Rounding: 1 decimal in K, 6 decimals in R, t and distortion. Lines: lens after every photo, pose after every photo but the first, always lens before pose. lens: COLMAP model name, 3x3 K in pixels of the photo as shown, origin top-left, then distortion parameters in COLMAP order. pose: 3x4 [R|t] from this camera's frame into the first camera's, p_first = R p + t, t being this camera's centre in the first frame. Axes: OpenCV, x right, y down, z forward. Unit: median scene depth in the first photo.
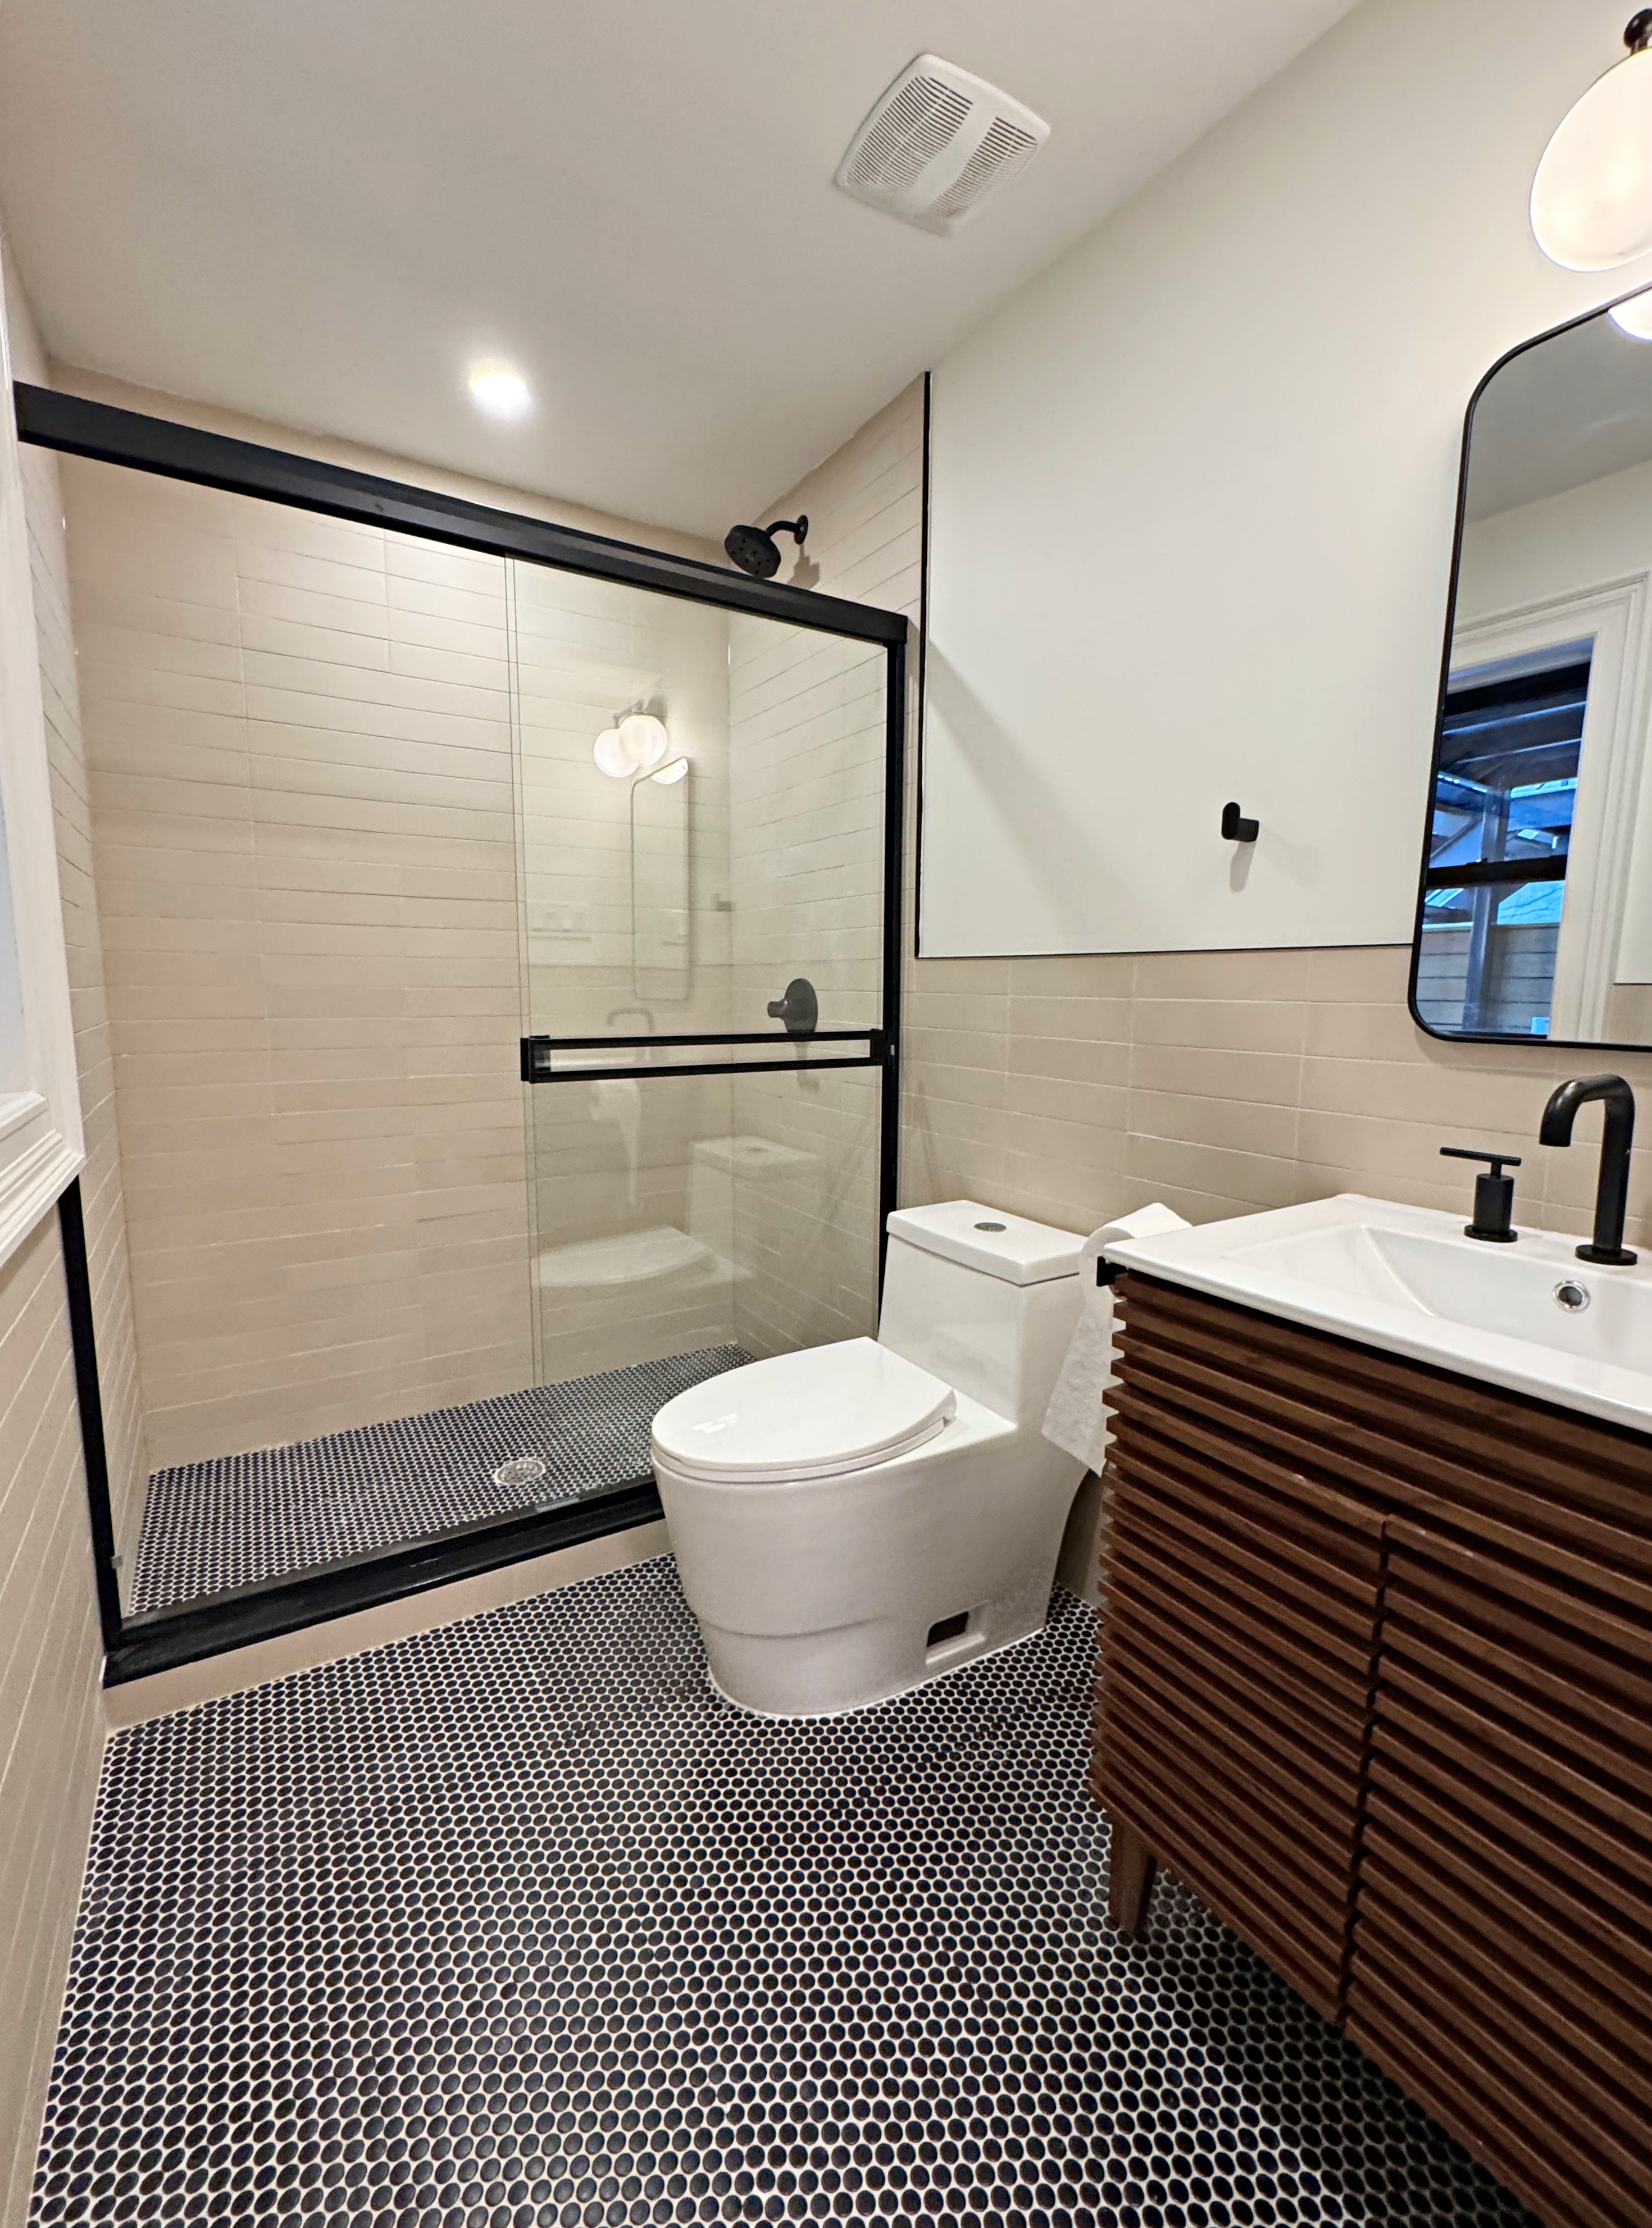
lens RADIAL K [[916.2, 0, 816.6], [0, 916.2, 1110.5], [0, 0, 1]] dist [-0.014326, 0.001004]
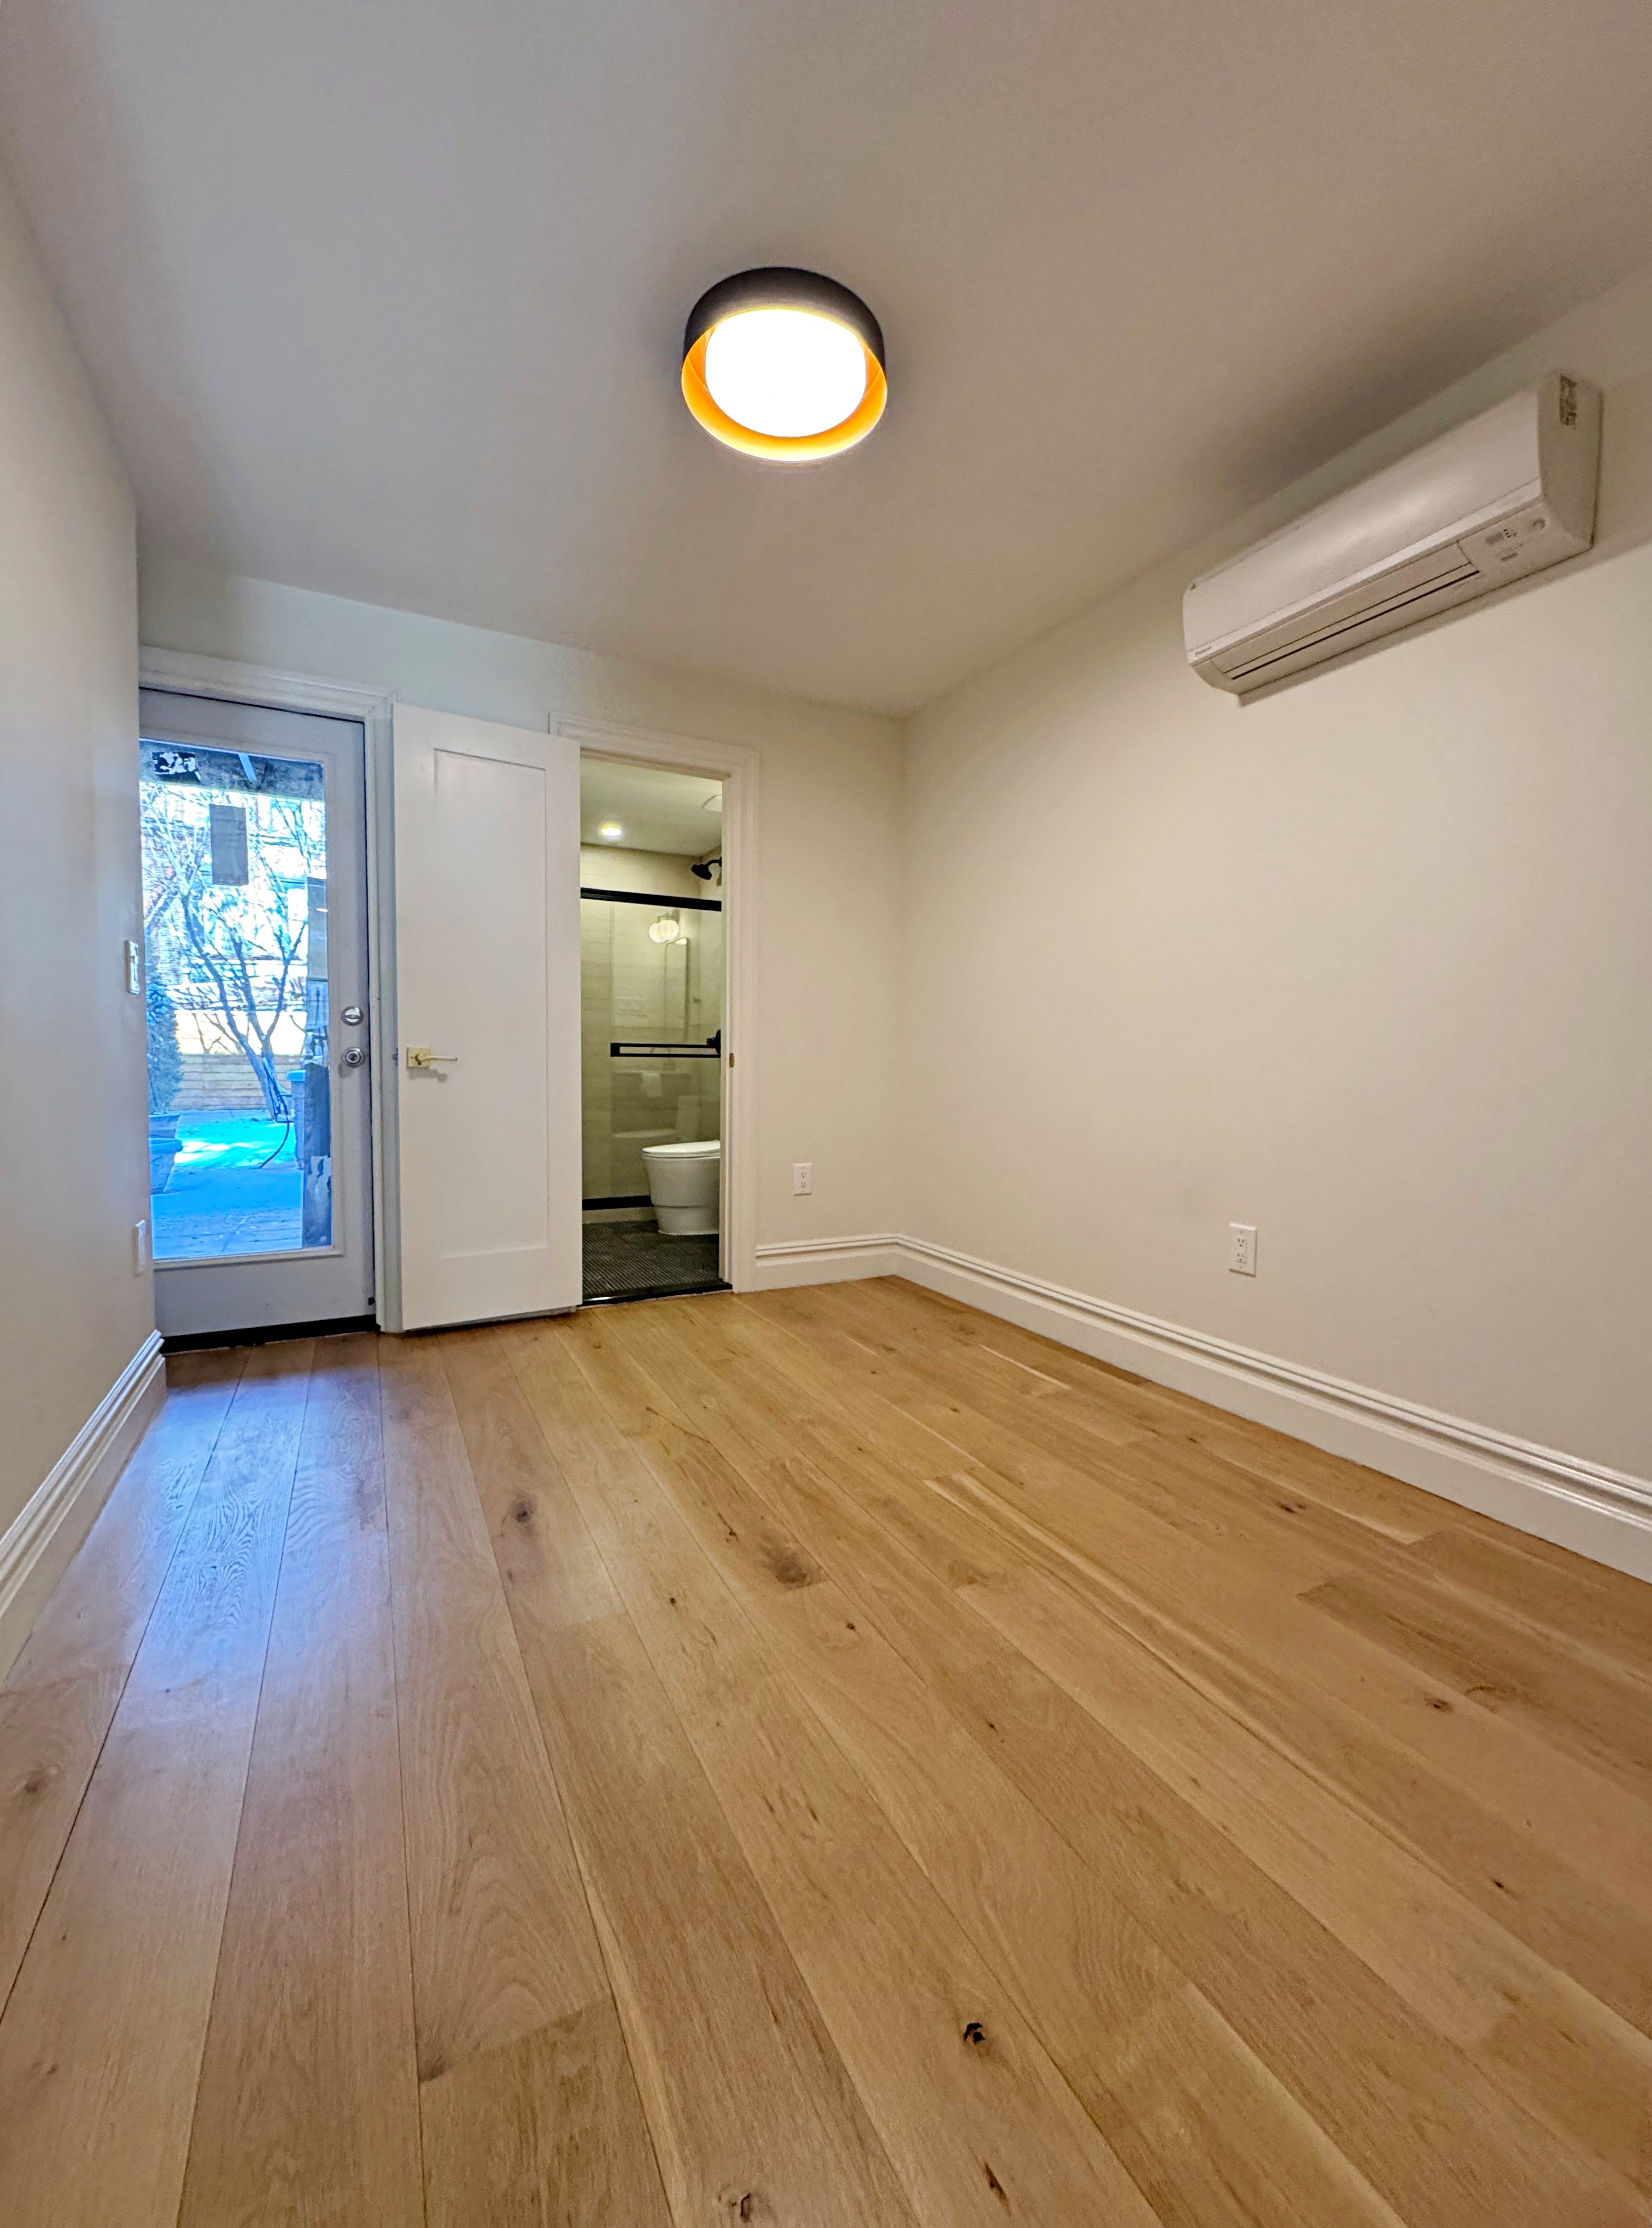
lens RADIAL K [[916.2, 0, 834.5], [0, 916.2, 1111.0], [0, 0, 1]] dist [-0.014326, 0.001004]
pose [[0.997162, 0.013551, -0.074062, 0.408999], [-0.020116, 0.995862, -0.088626, 0.249643], [0.072554, 0.089864, 0.993308, -1.235300]]
